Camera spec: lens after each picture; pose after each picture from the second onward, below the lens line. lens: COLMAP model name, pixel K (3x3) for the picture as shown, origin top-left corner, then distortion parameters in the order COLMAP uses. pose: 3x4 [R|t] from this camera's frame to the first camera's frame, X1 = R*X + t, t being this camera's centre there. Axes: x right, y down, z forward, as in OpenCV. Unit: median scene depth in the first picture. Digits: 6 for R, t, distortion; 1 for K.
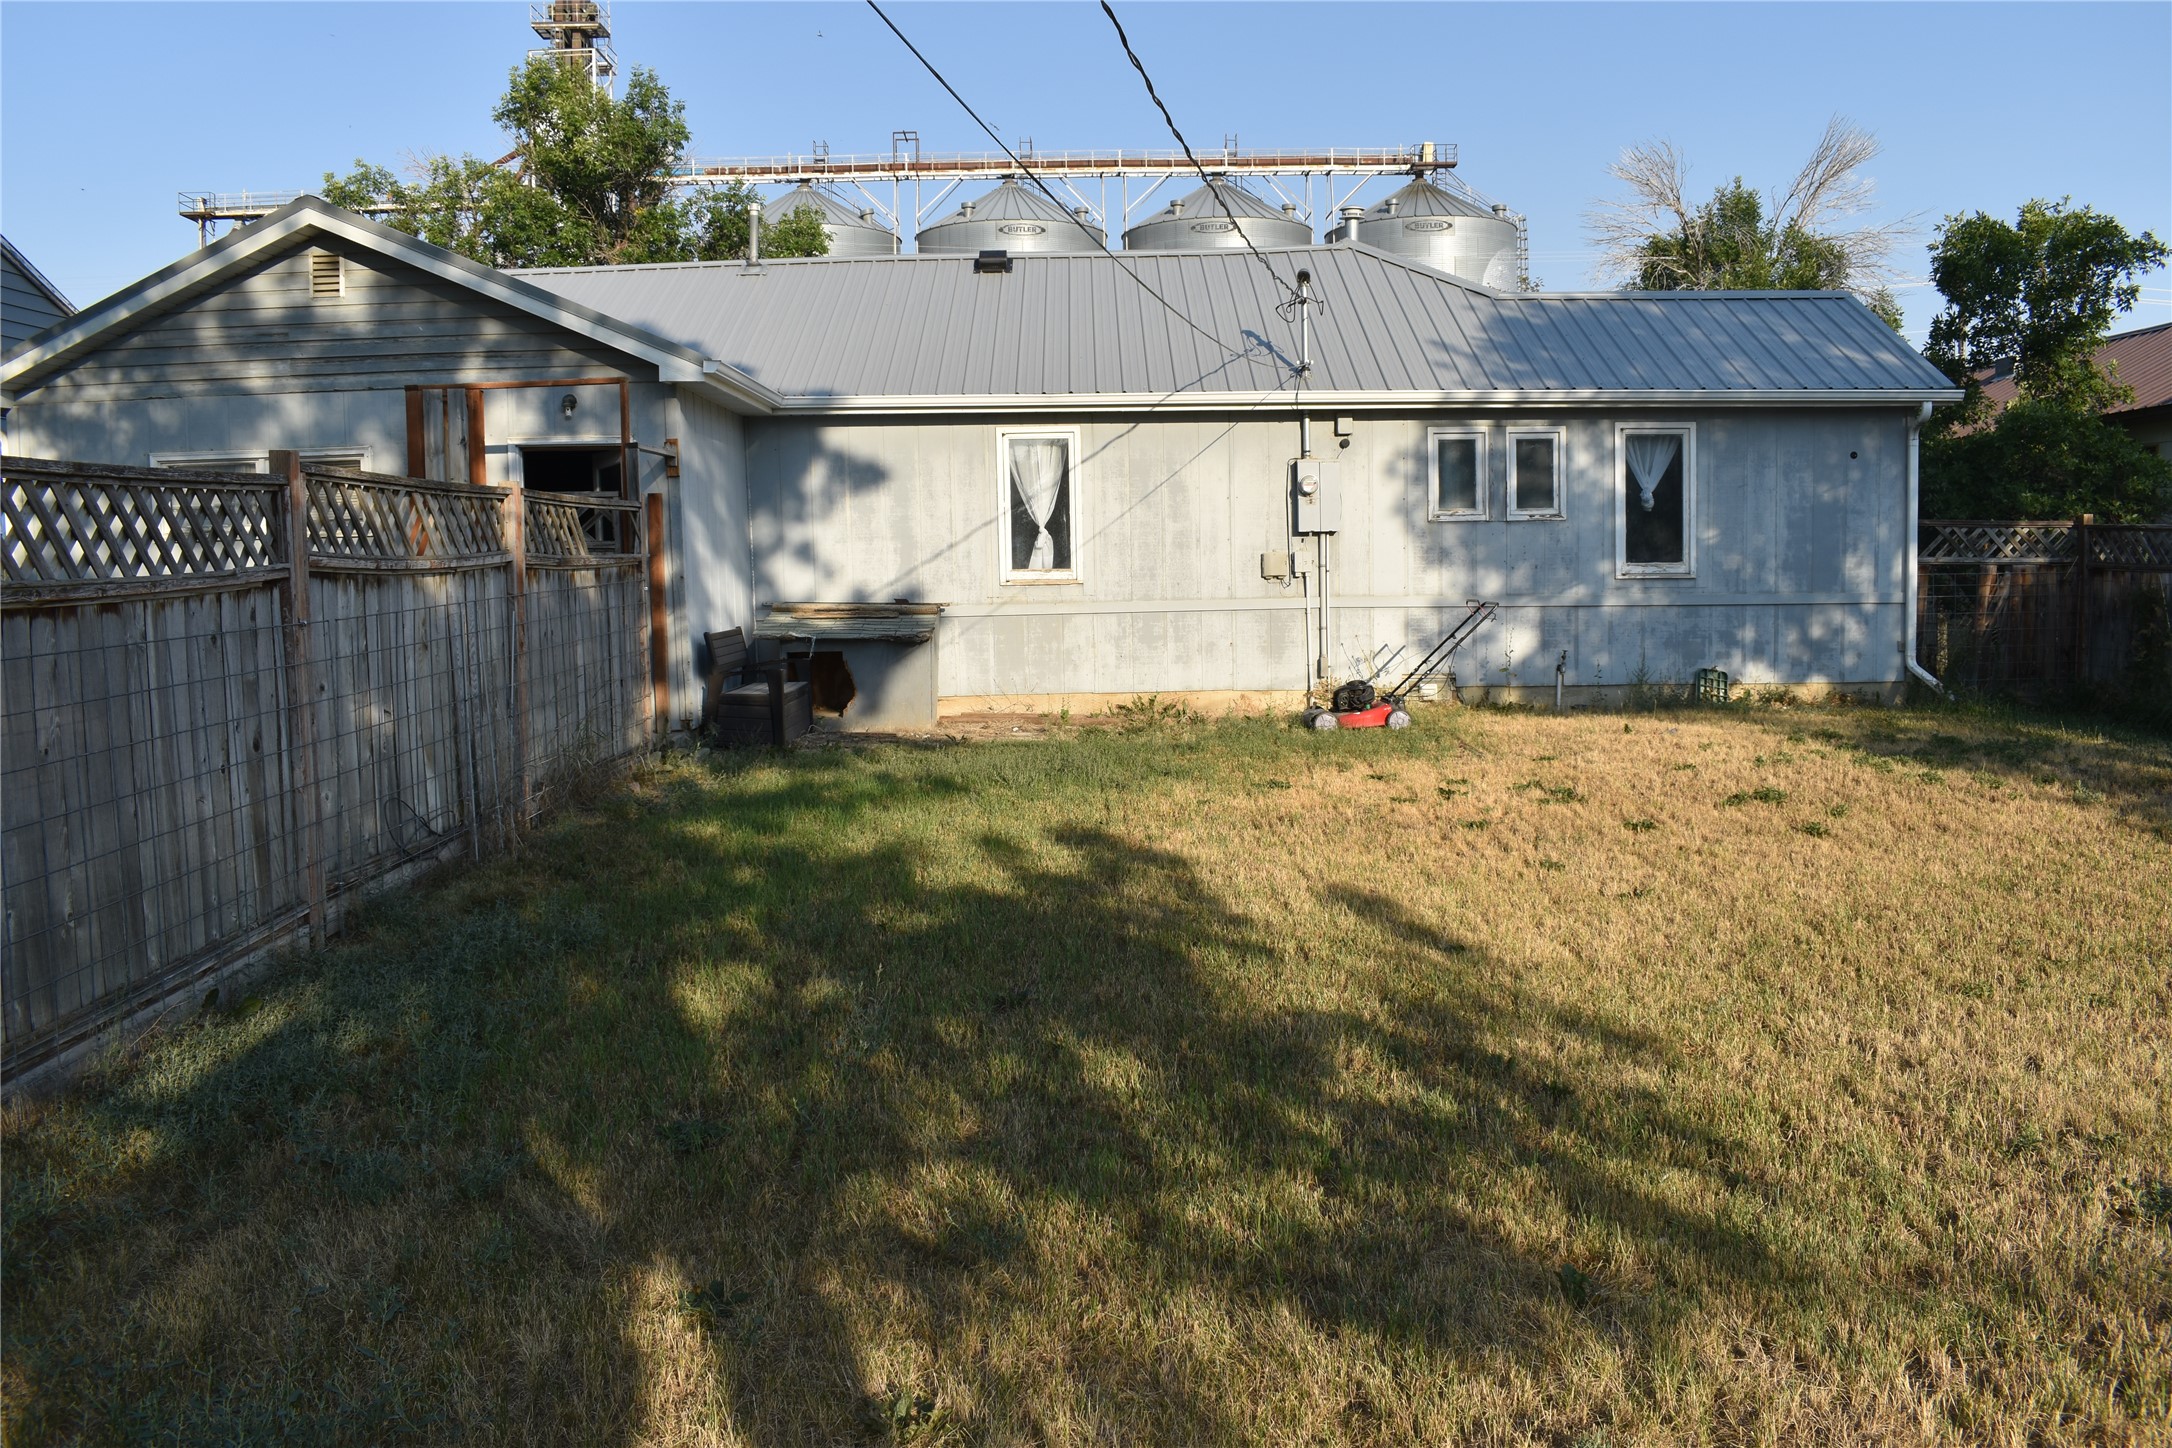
lens RADIAL K [[1752.5, 0, 1112.1], [0, 1752.5, 723.1], [0, 0, 1]] dist [-0.082789, 0.007548]
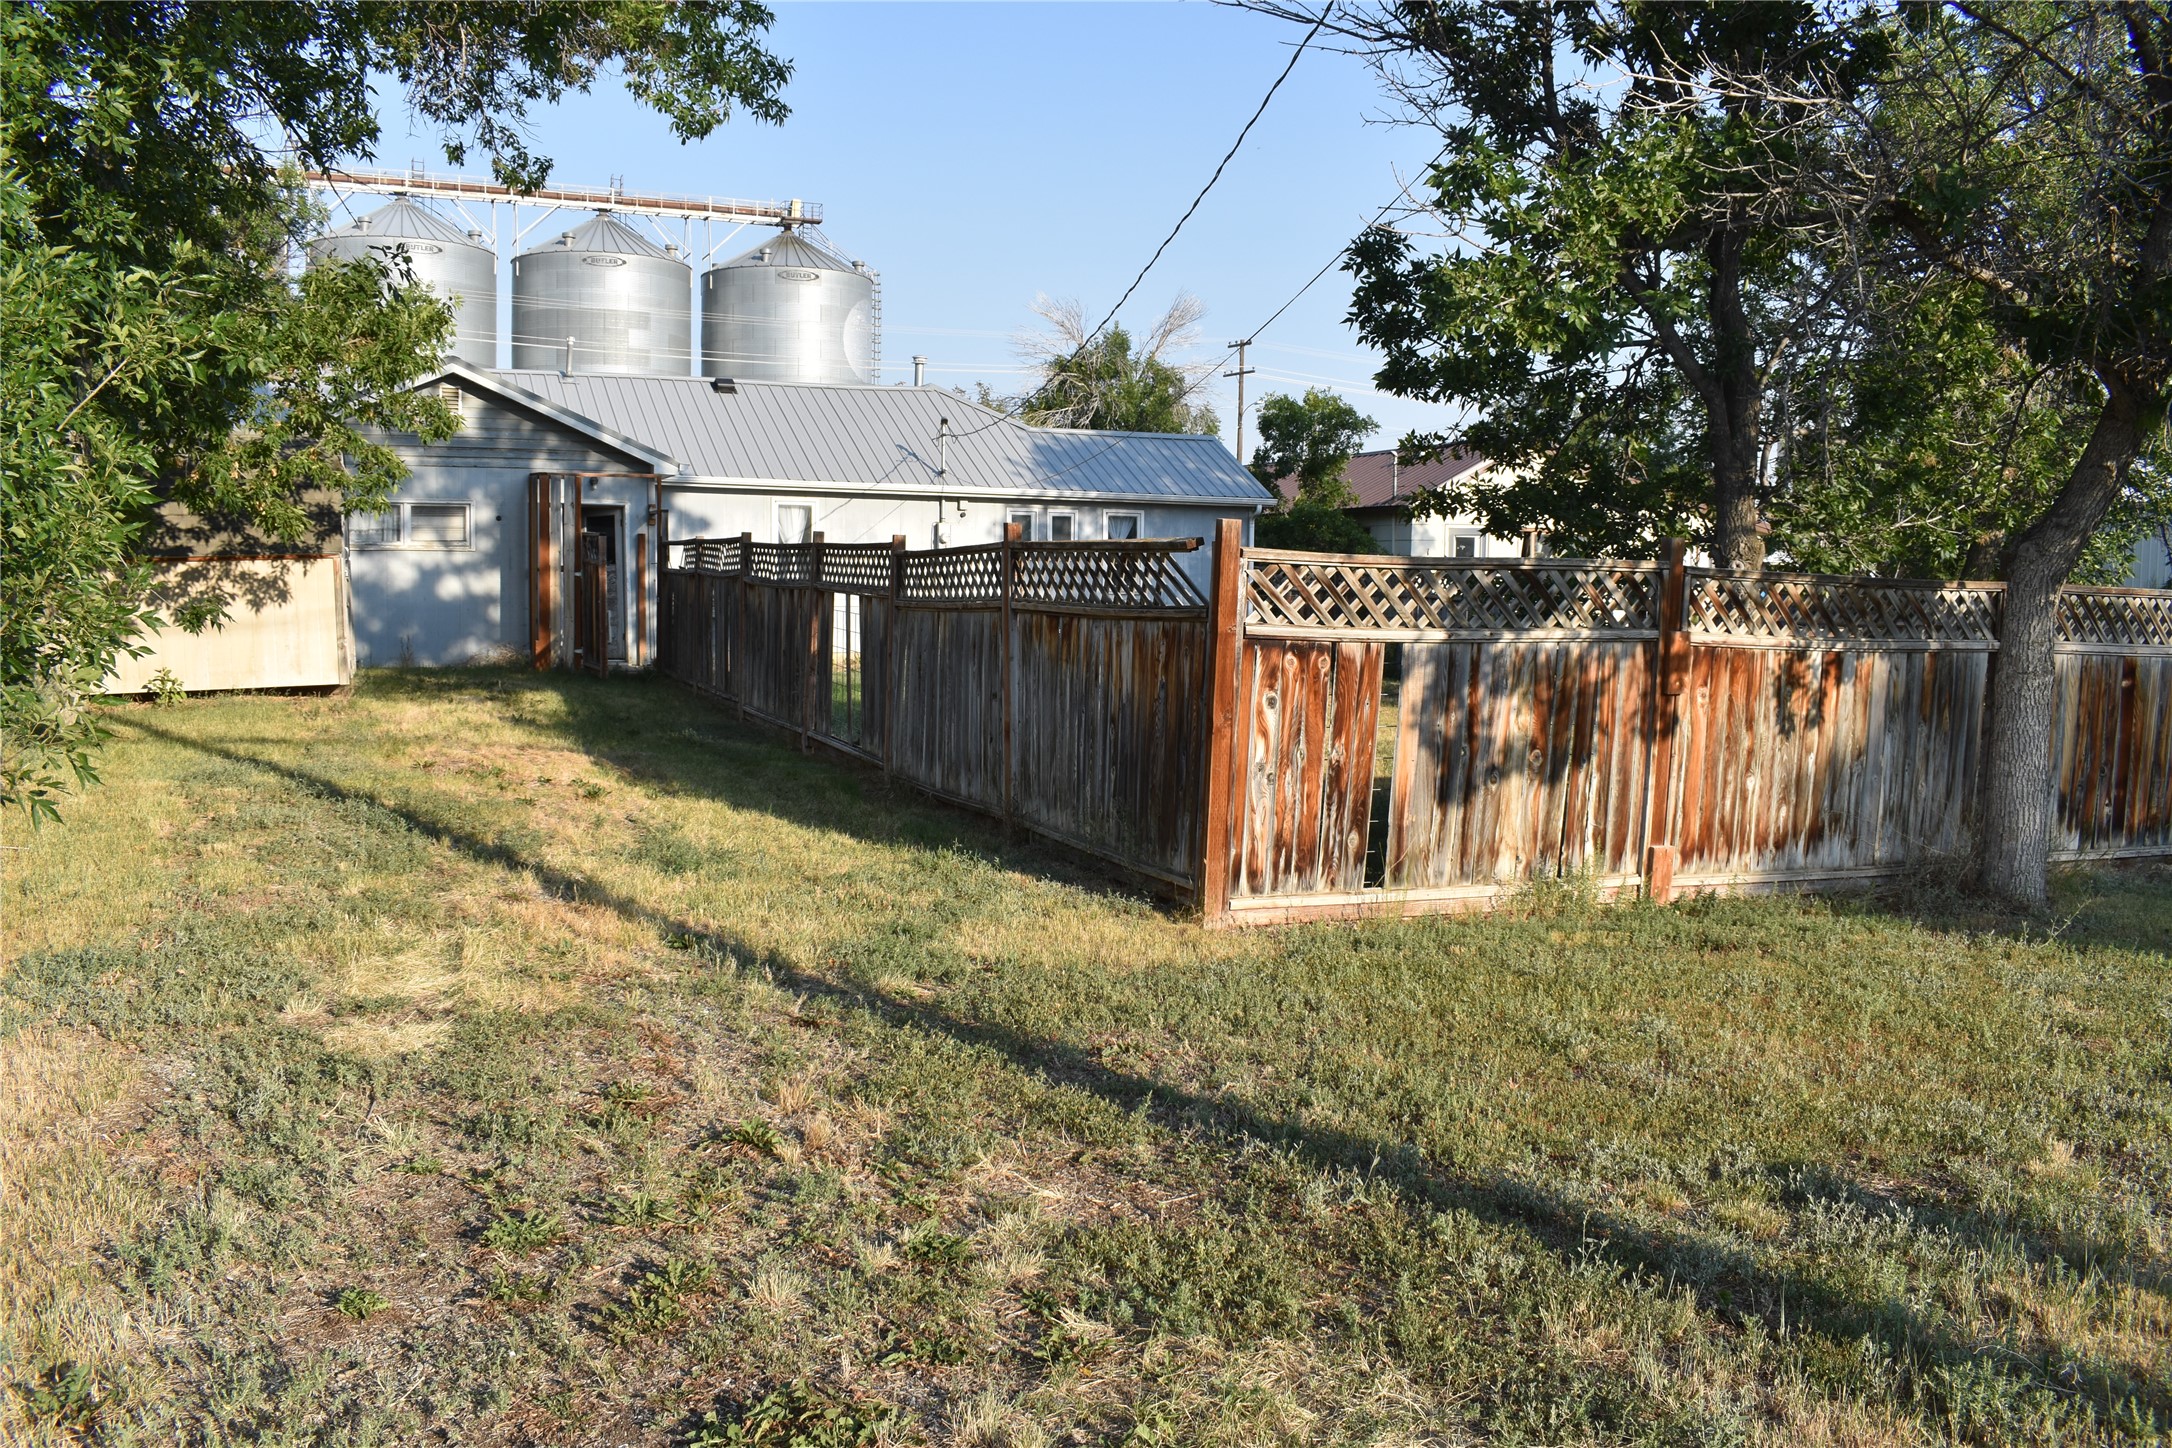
lens RADIAL K [[1752.5, 0, 1112.1], [0, 1752.5, 723.1], [0, 0, 1]] dist [-0.082789, 0.007548]
pose [[0.921196, -0.000490, 0.389098, -0.368468], [0.002886, 0.999980, -0.005574, 0.054576], [-0.389087, 0.006257, 0.921180, -0.613775]]
